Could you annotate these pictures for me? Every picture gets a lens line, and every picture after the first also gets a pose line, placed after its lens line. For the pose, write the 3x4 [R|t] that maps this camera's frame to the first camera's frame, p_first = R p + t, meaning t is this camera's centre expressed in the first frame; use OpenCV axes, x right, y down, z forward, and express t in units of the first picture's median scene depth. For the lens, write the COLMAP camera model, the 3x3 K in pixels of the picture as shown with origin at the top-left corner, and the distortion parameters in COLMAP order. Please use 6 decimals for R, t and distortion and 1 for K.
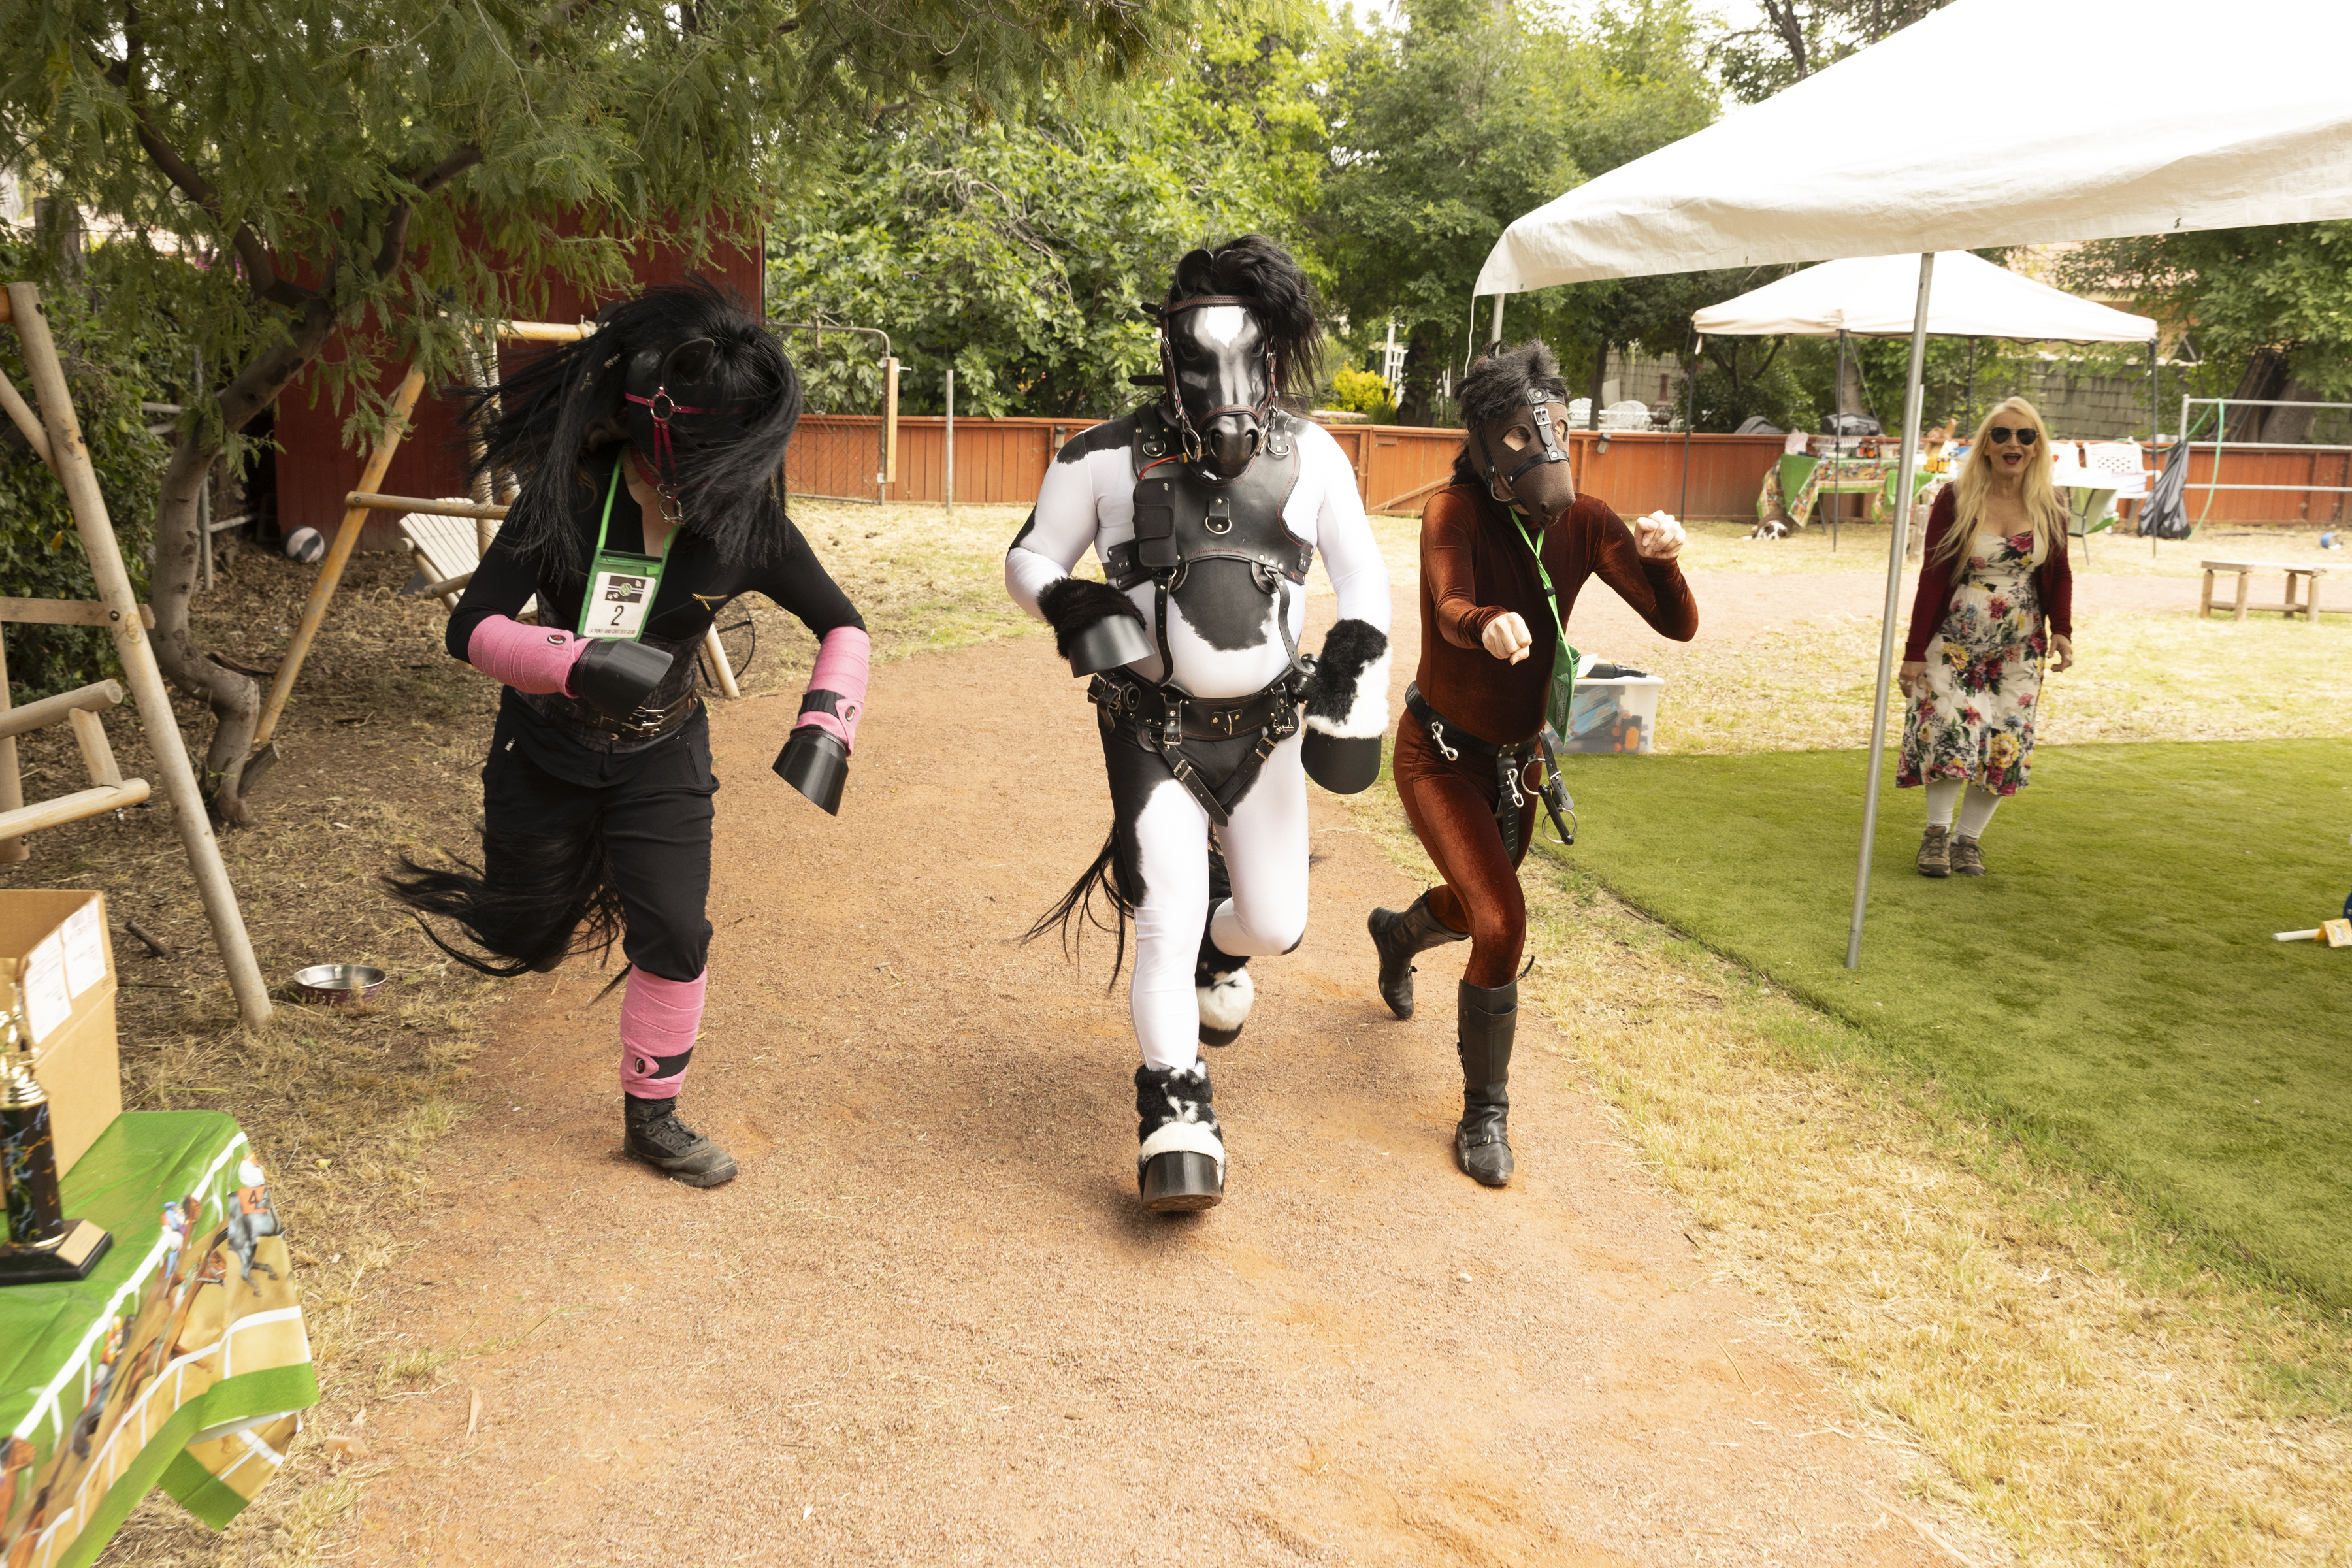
lens RADIAL K [[2171.3, 0, 1148.2], [0, 2171.3, 788.5], [0, 0, 1]] dist [-0.027593, 0.000000]
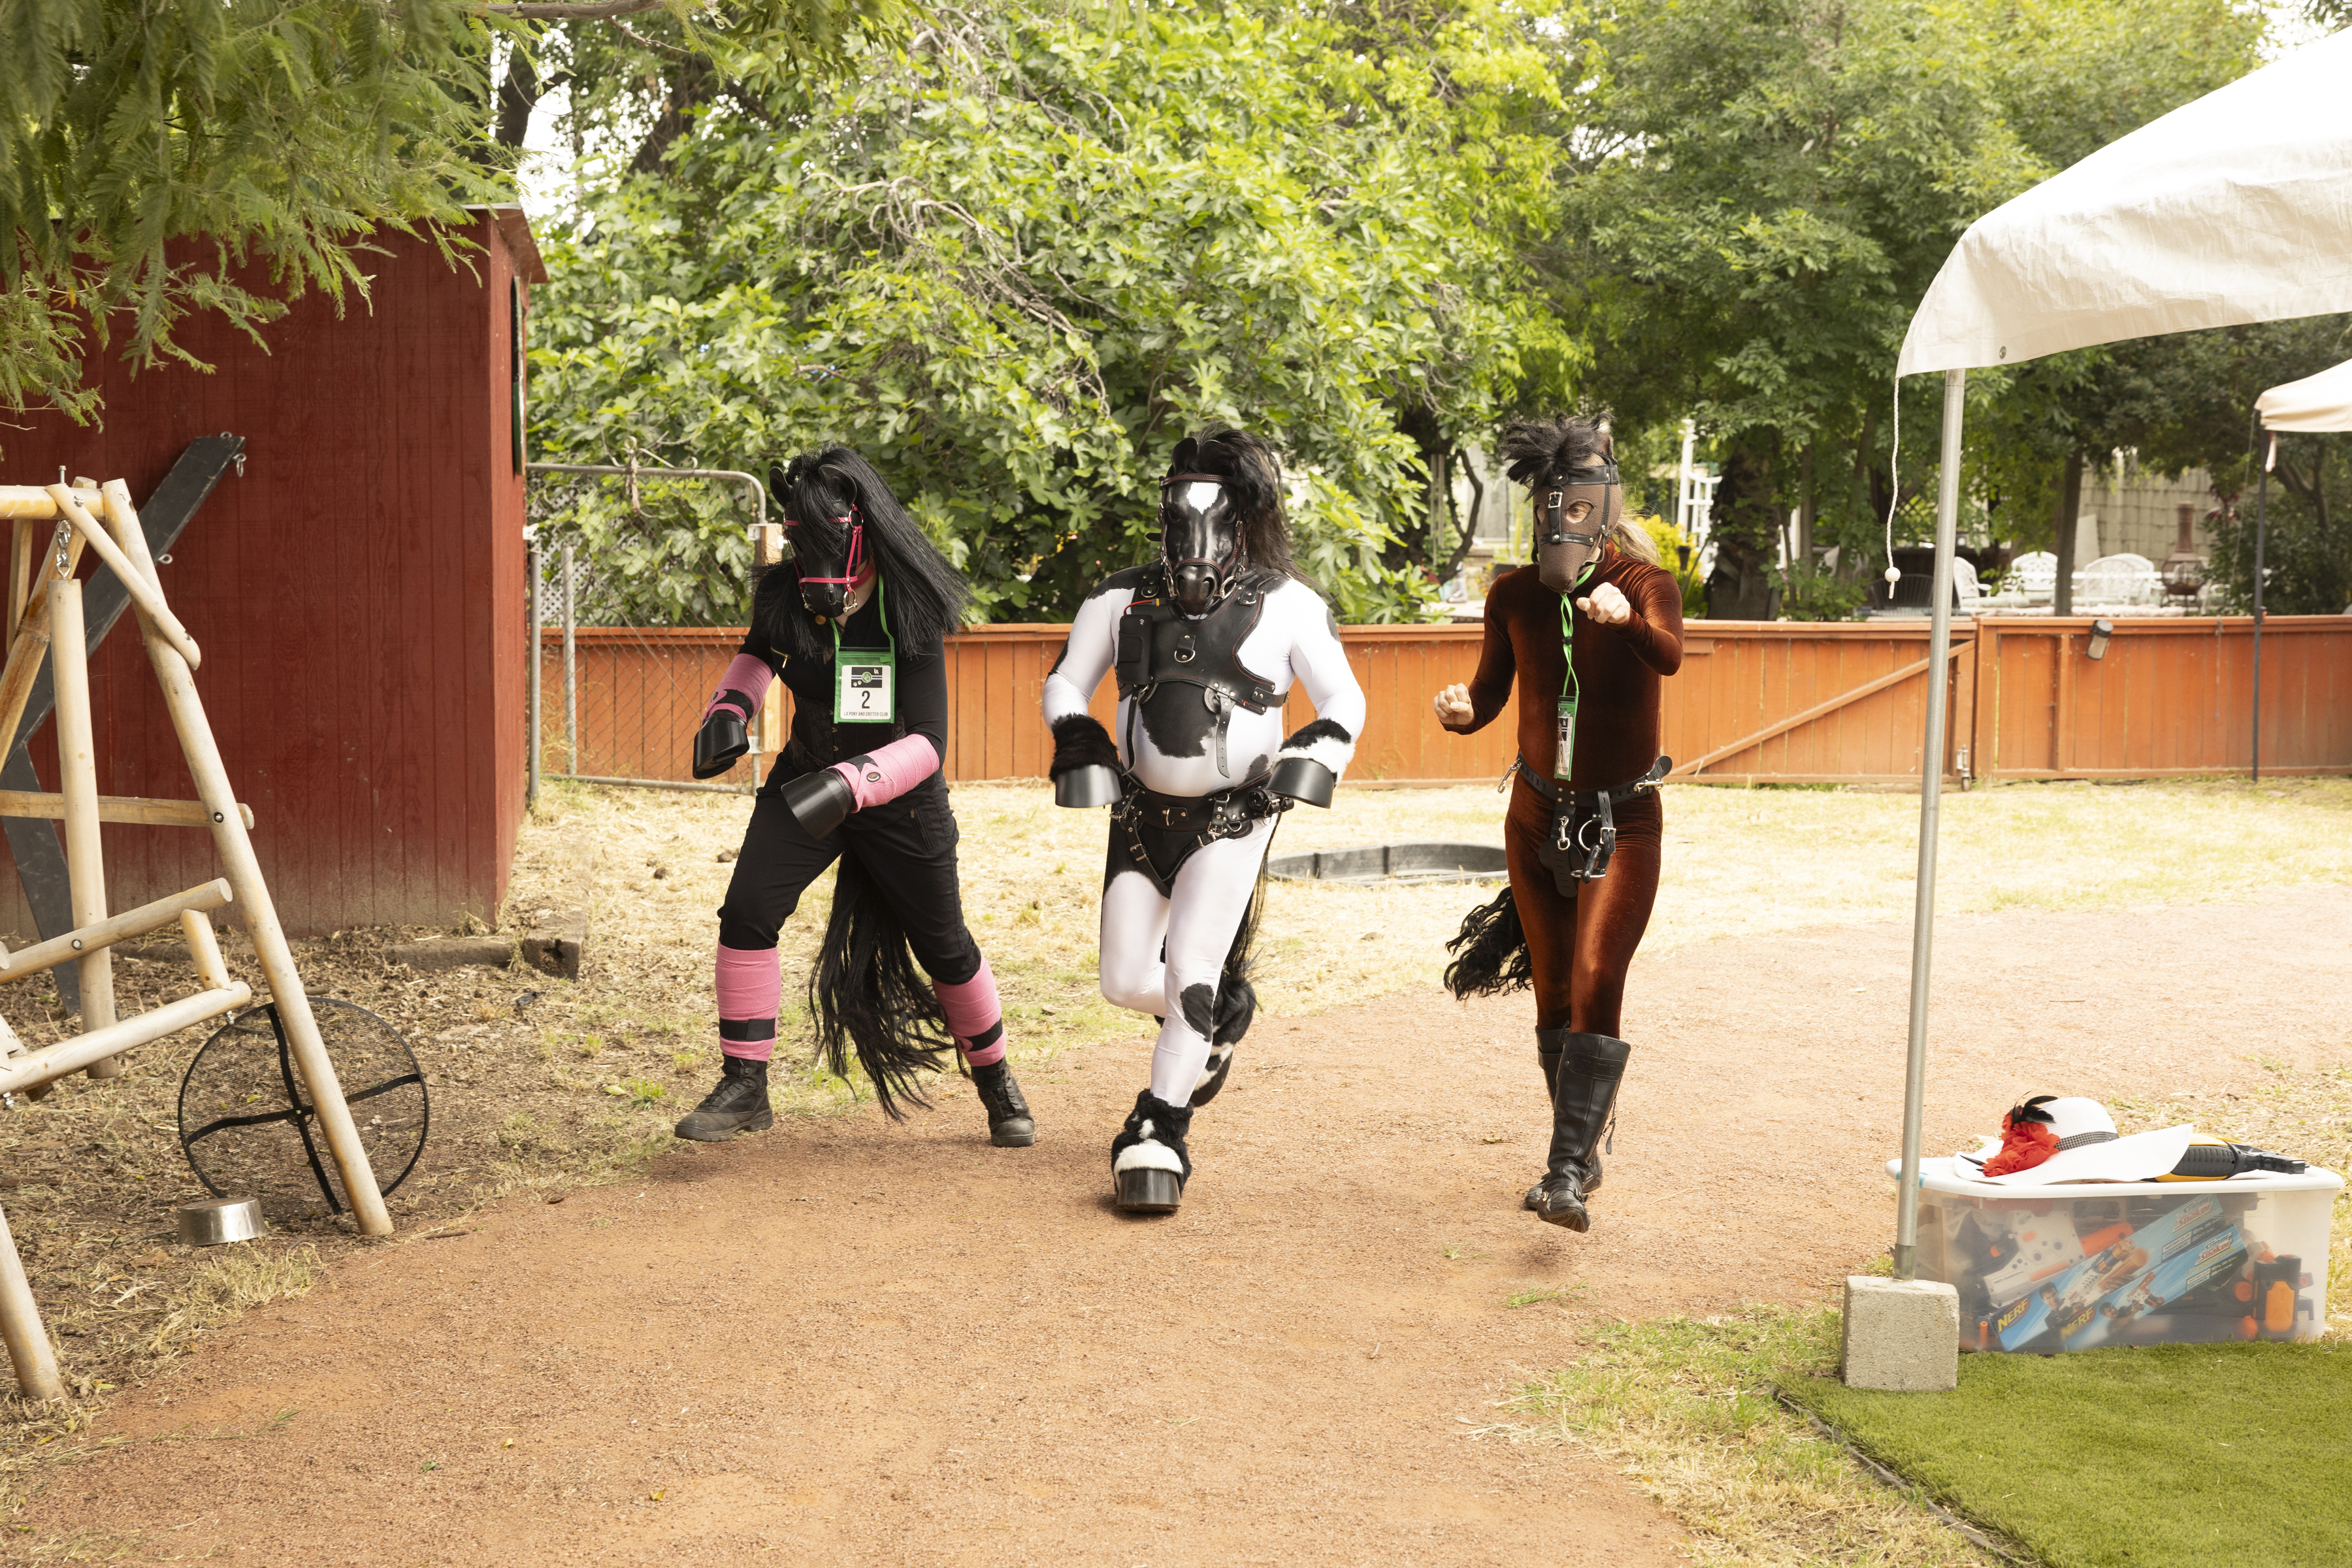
lens RADIAL K [[3686.0, 0, 1153.3], [0, 3686.0, 790.9], [0, 0, 1]] dist [0.031623, 0.000000]
pose [[0.999102, -0.025126, -0.034110, 0.005941], [0.020961, 0.992864, -0.117399, -0.020258], [0.036816, 0.116579, 0.992499, 0.089440]]
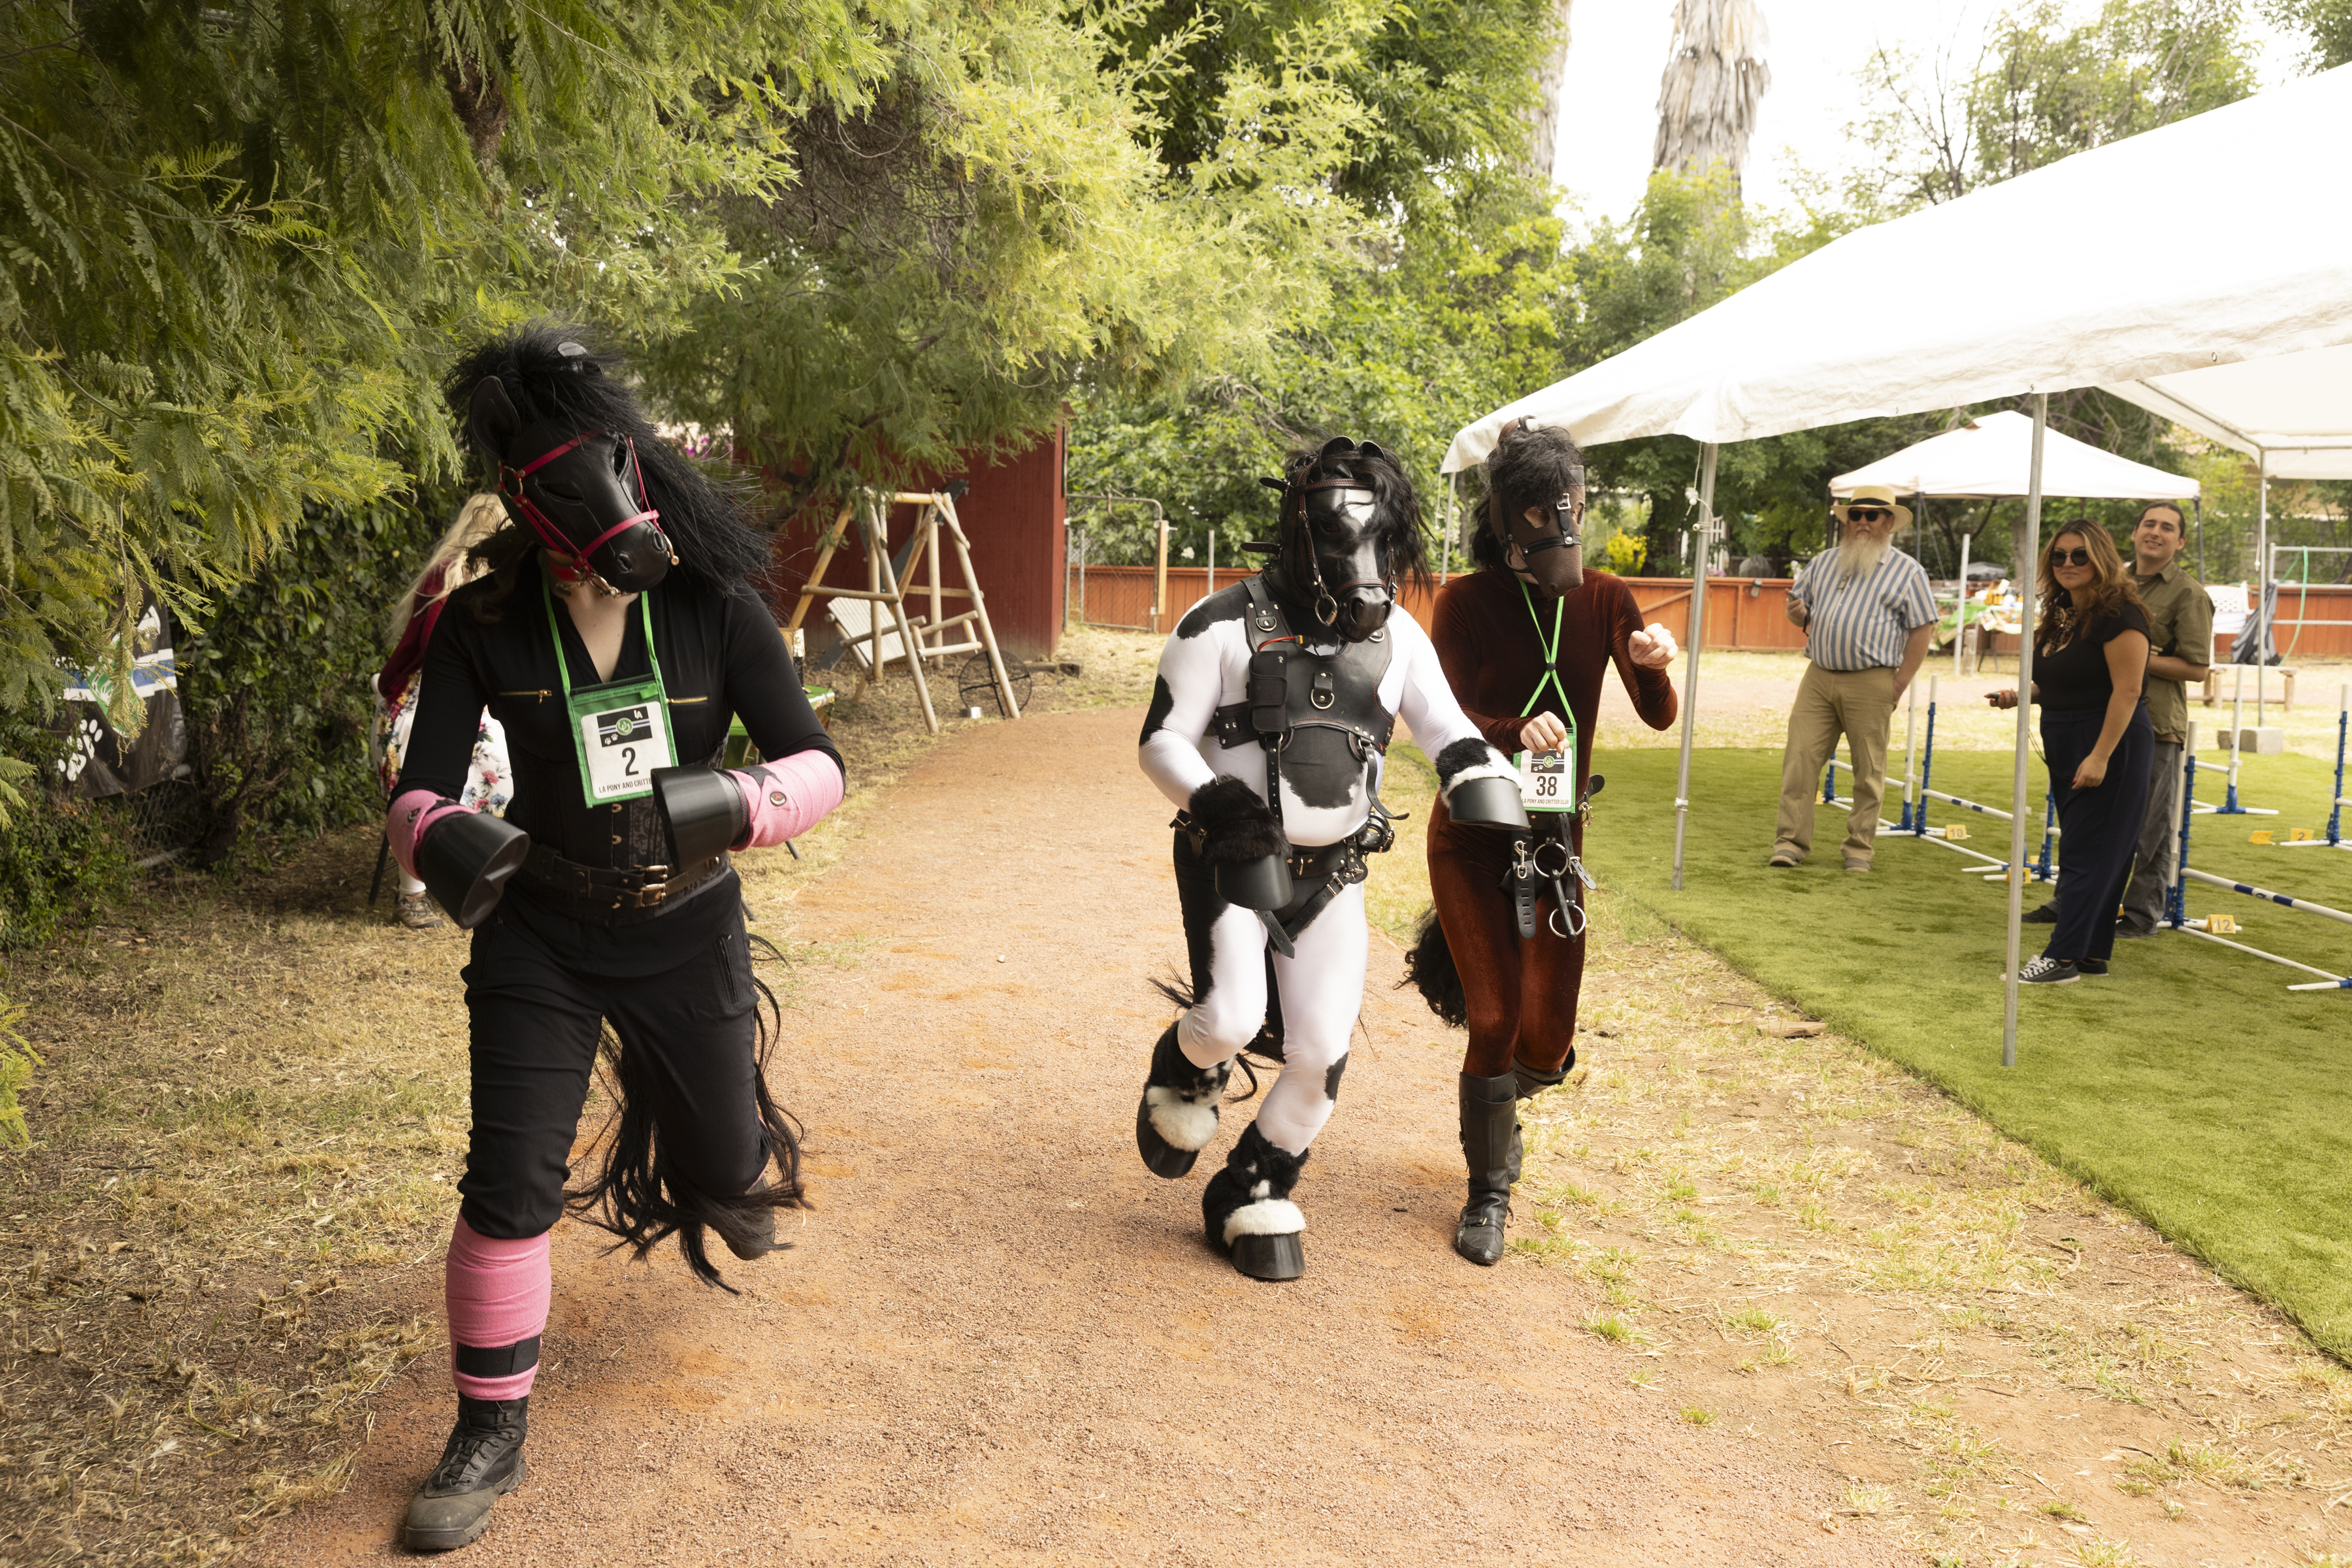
lens RADIAL K [[2379.9, 0, 1157.5], [0, 2379.9, 798.1], [0, 0, 1]] dist [0.049811, 0.000000]
pose [[0.987109, 0.014098, -0.159425, 0.099947], [-0.027829, 0.996058, -0.084223, 0.082343], [0.157609, 0.087574, 0.983611, -0.369529]]
